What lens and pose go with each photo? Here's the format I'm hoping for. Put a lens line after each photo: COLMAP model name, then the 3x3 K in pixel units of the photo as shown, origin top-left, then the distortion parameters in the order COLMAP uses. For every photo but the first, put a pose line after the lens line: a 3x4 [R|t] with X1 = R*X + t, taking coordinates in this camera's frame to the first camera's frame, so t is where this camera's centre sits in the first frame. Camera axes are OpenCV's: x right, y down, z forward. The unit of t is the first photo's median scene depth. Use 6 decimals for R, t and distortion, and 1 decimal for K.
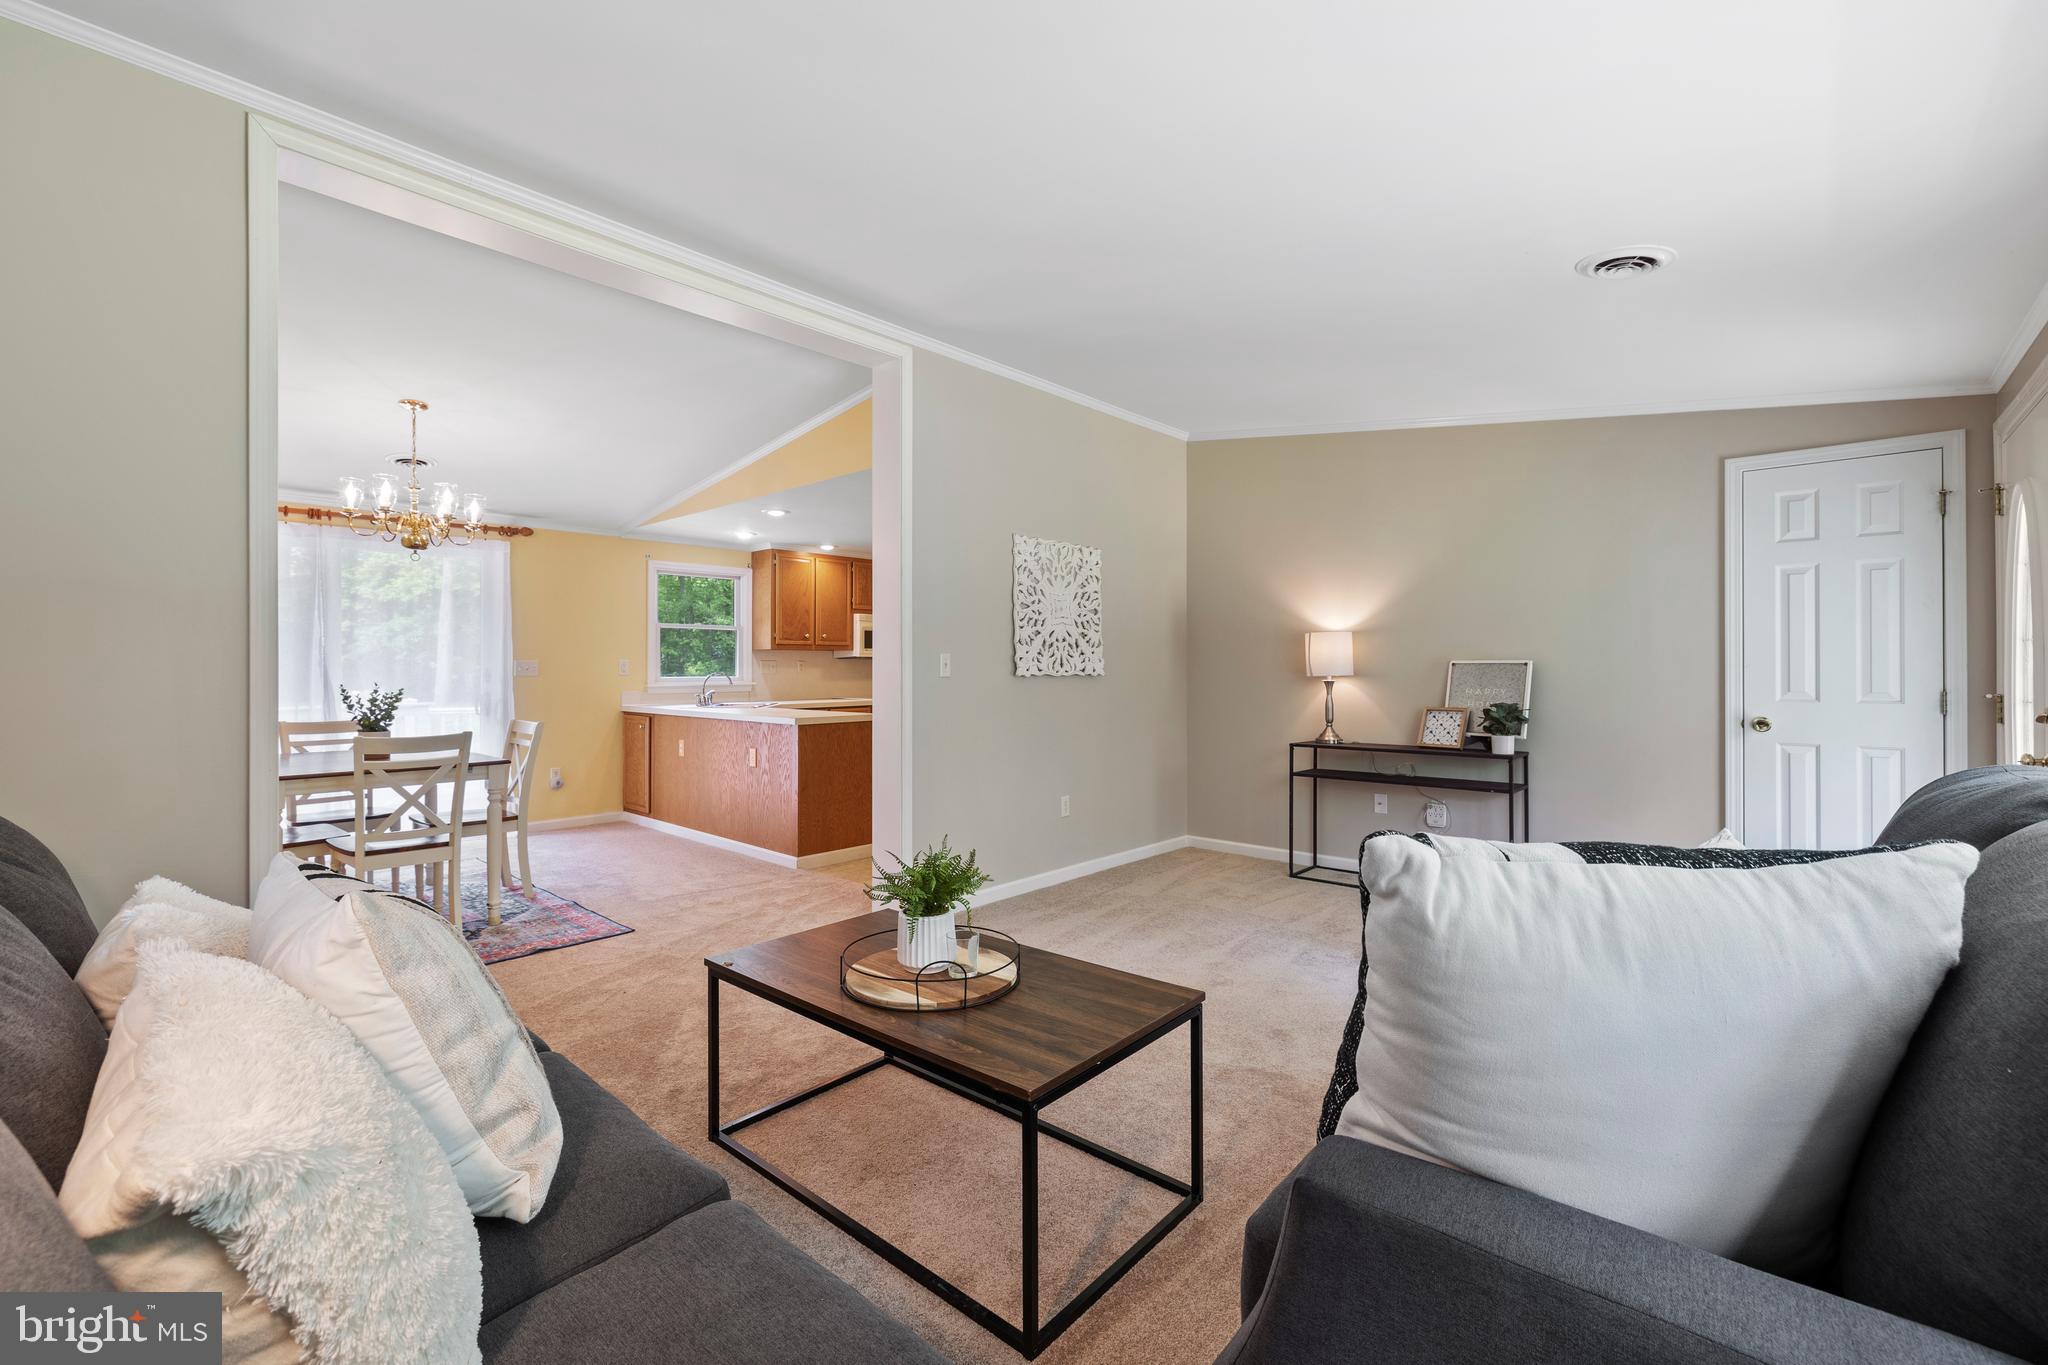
lens RADIAL K [[861.6, 0, 1012.4], [0, 861.6, 663.2], [0, 0, 1]] dist [-0.001373, -0.000174]
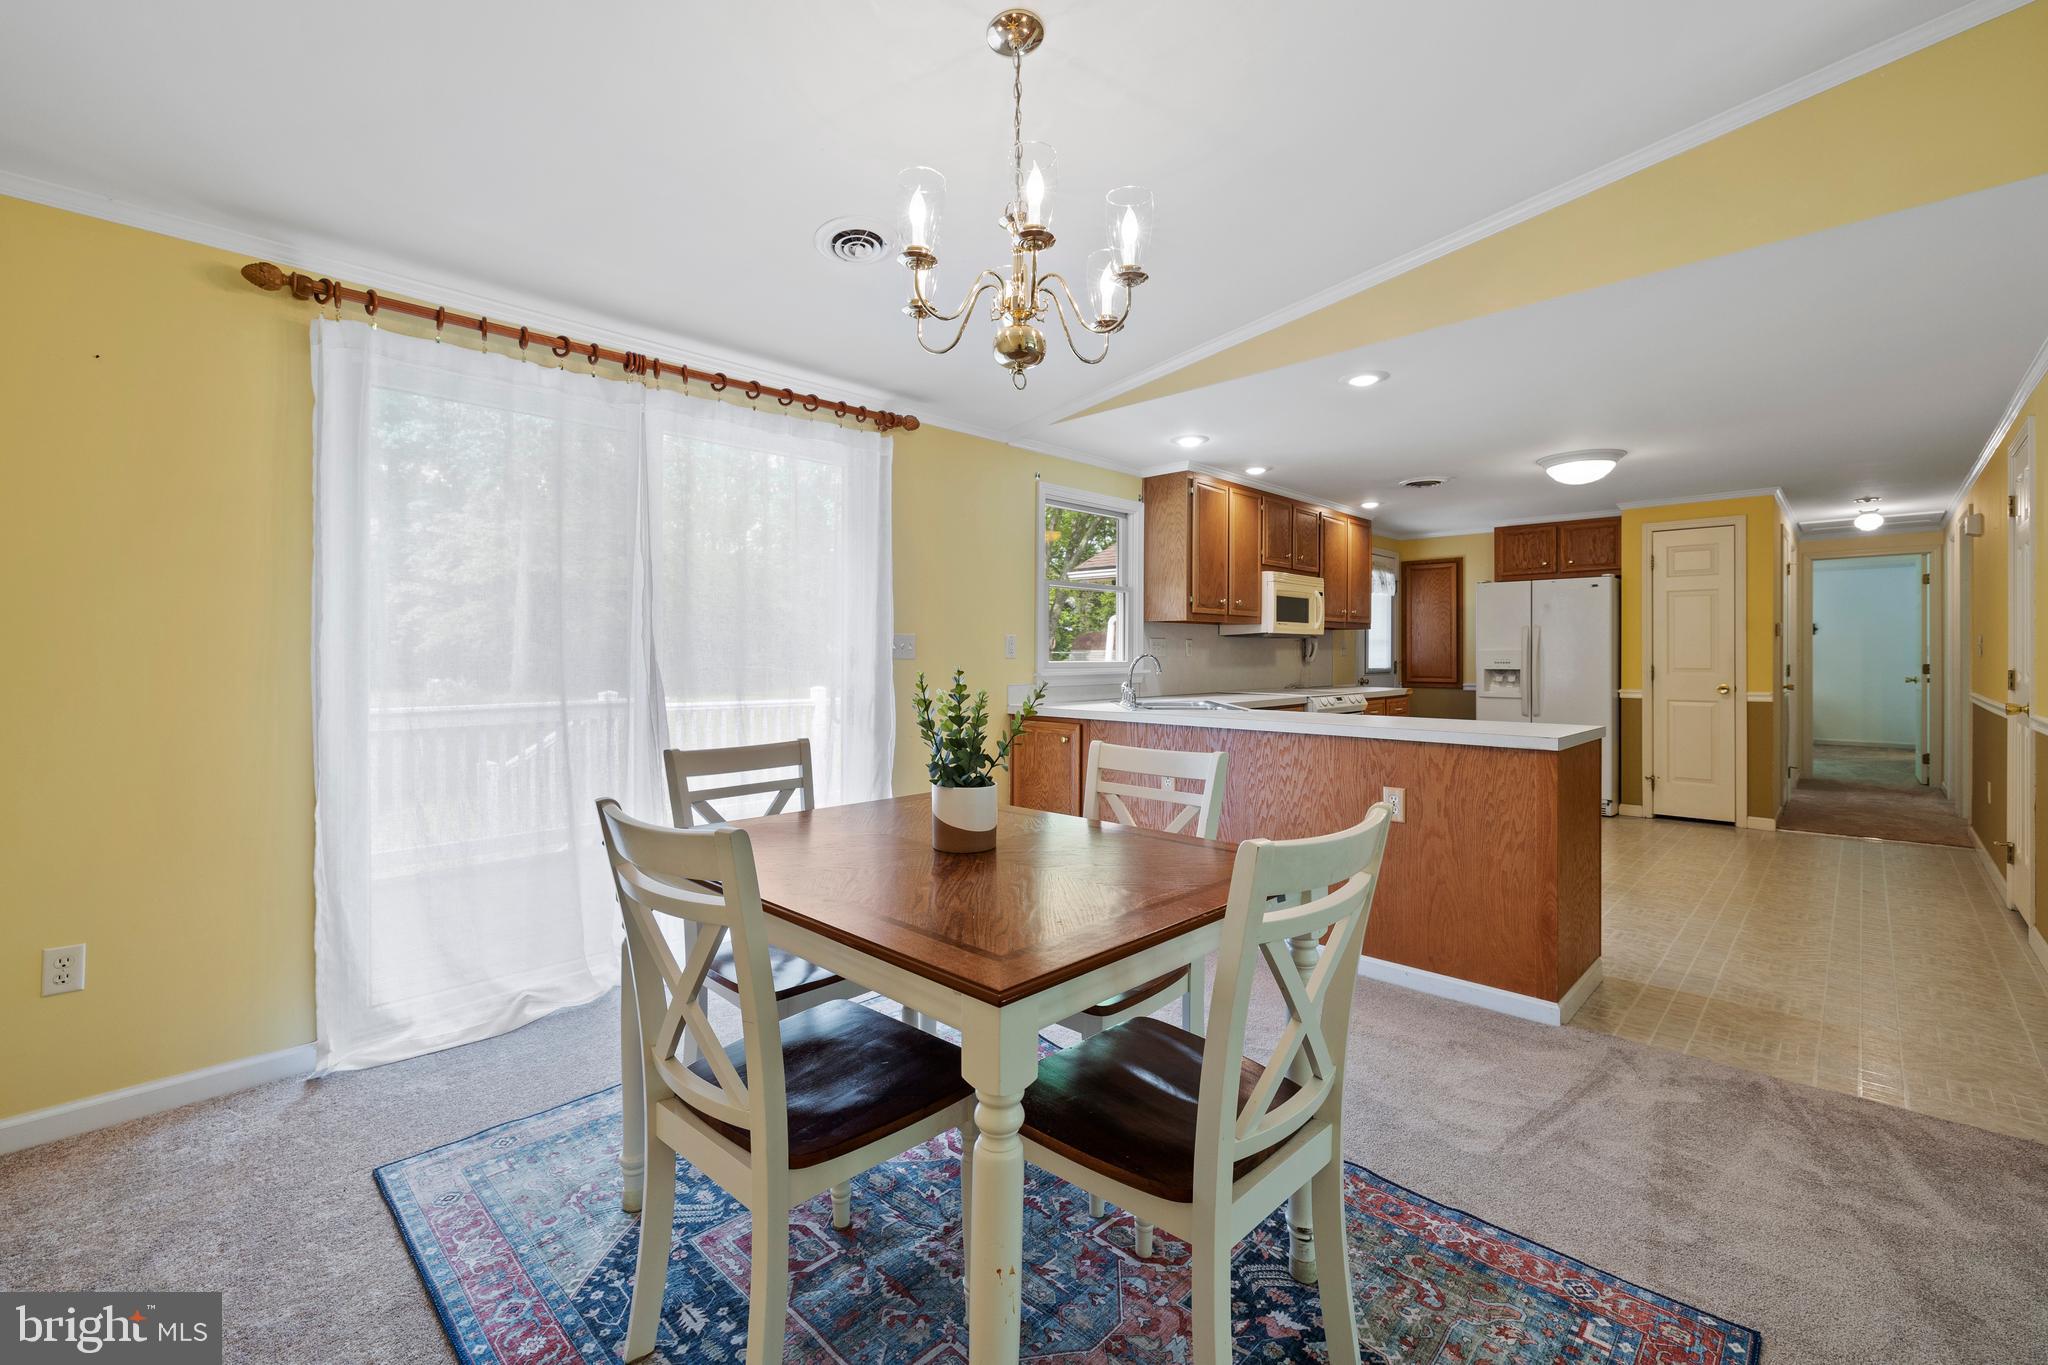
lens RADIAL K [[867.2, 0, 1016.3], [0, 867.2, 649.5], [0, 0, 1]] dist [-0.006447, 0.000687]
pose [[0.999460, 0.000814, -0.032835, -0.587065], [-0.000877, 0.999998, -0.001921, 0.011354], [0.032833, 0.001949, 0.999459, 0.484863]]
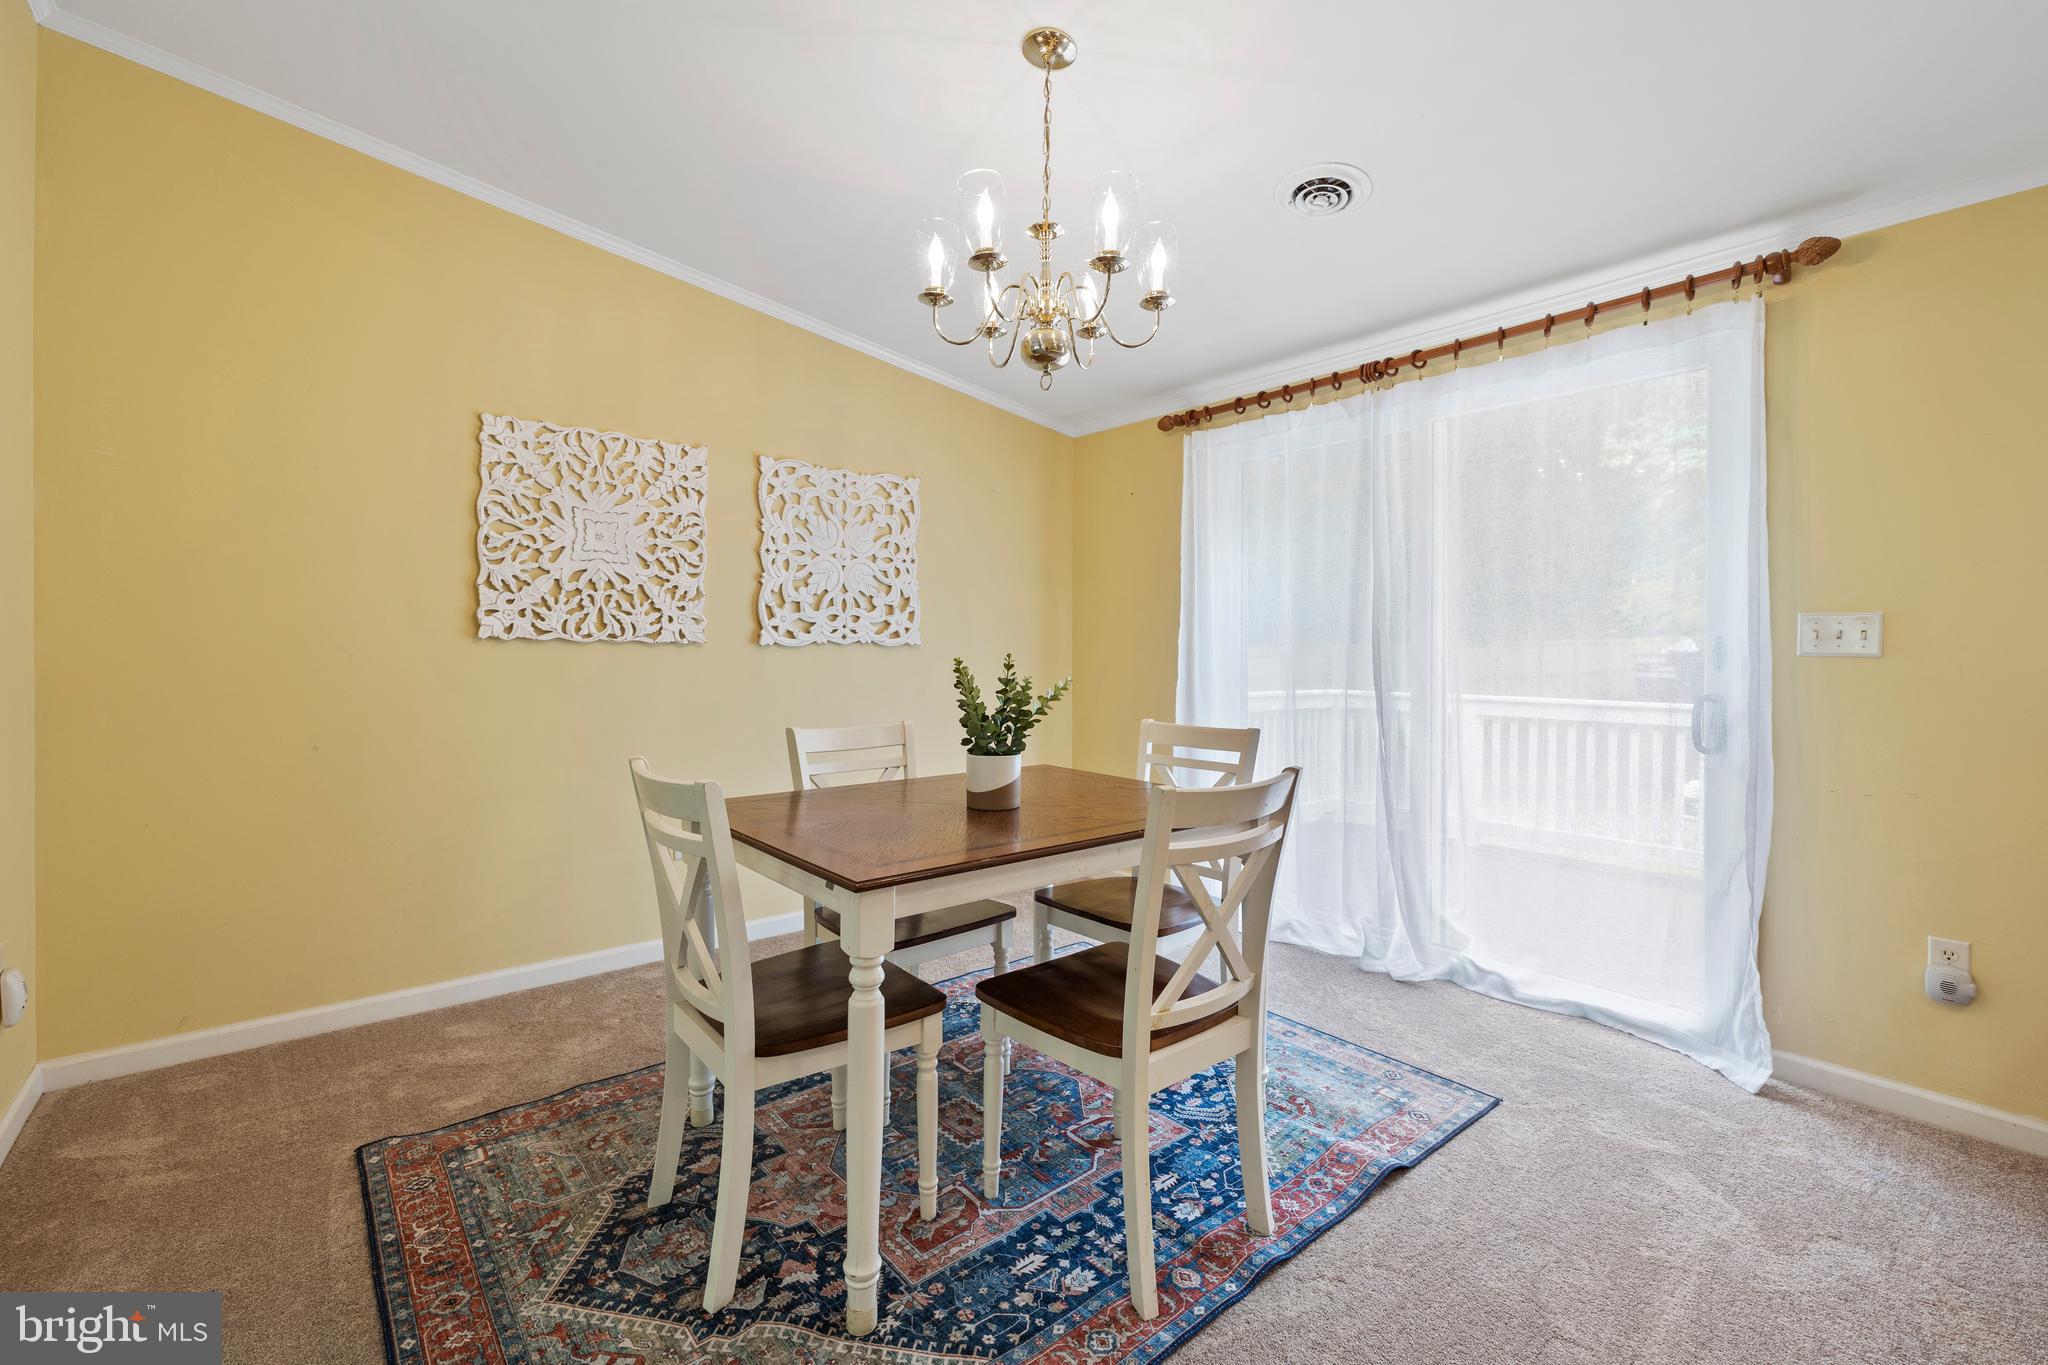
lens RADIAL K [[878.0, 0, 1017.1], [0, 878.0, 648.9], [0, 0, 1]] dist [0.000041, 0.000291]
pose [[-0.138649, 0.002160, -0.990339, -0.201076], [-0.000843, 0.999997, 0.002299, 0.013426], [0.990341, 0.001154, -0.138647, 0.906157]]
